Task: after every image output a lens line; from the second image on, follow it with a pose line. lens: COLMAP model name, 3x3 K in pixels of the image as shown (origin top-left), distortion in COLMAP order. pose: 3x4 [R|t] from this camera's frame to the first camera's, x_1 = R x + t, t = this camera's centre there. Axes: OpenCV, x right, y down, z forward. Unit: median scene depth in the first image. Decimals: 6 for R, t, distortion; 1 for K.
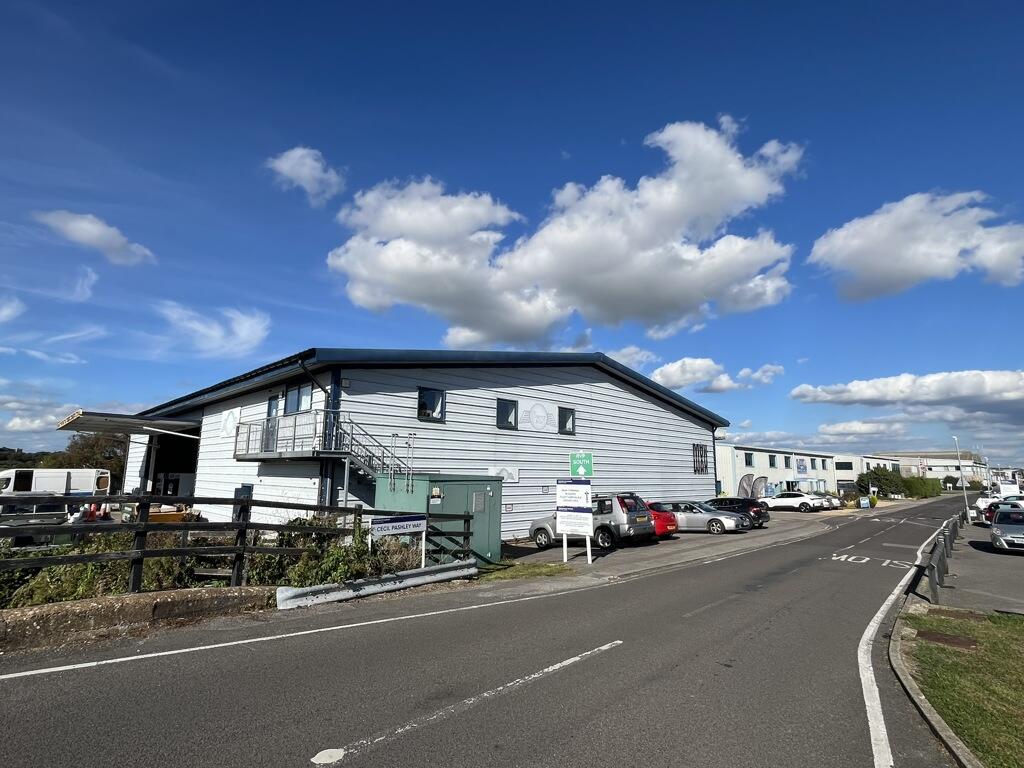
lens RADIAL K [[544.5, 0, 567.6], [0, 544.5, 384.5], [0, 0, 1]] dist [-0.007951, -0.001314]
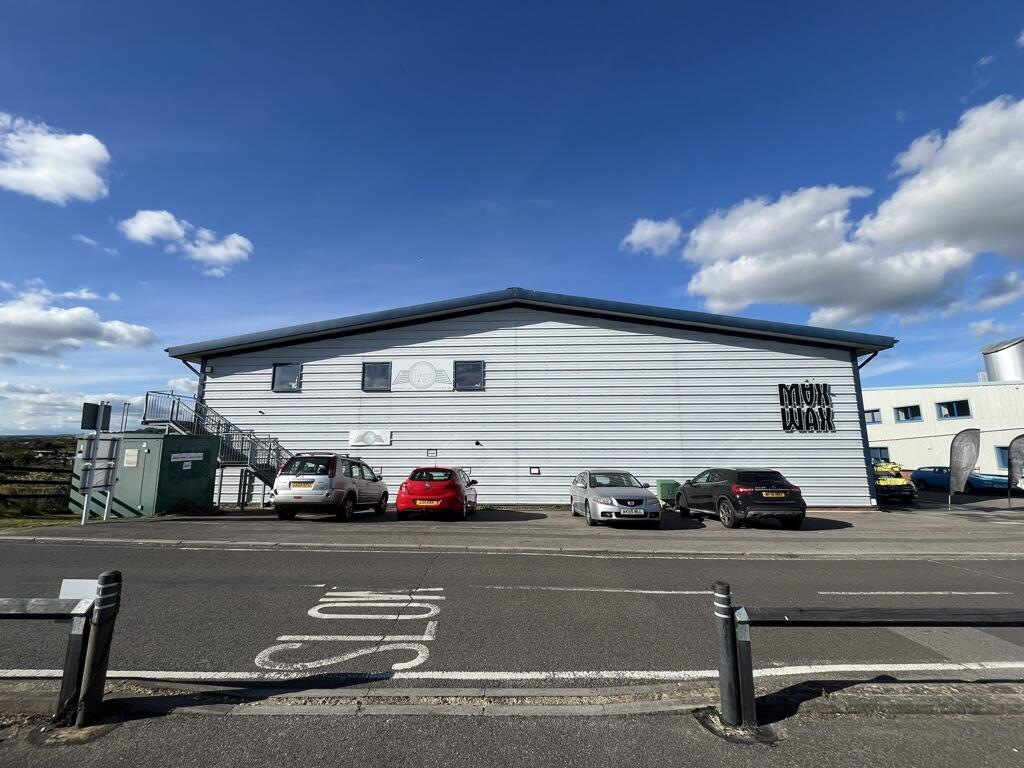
lens RADIAL K [[406.4, 0, 512.0], [0, 406.4, 384.0], [0, 0, 1]] dist [0.001571, -0.000044]
pose [[0.626514, -0.140883, -0.766572, 0.508378], [0.135784, 0.988217, -0.070642, 0.127710], [0.767492, -0.059830, 0.638261, 0.594193]]
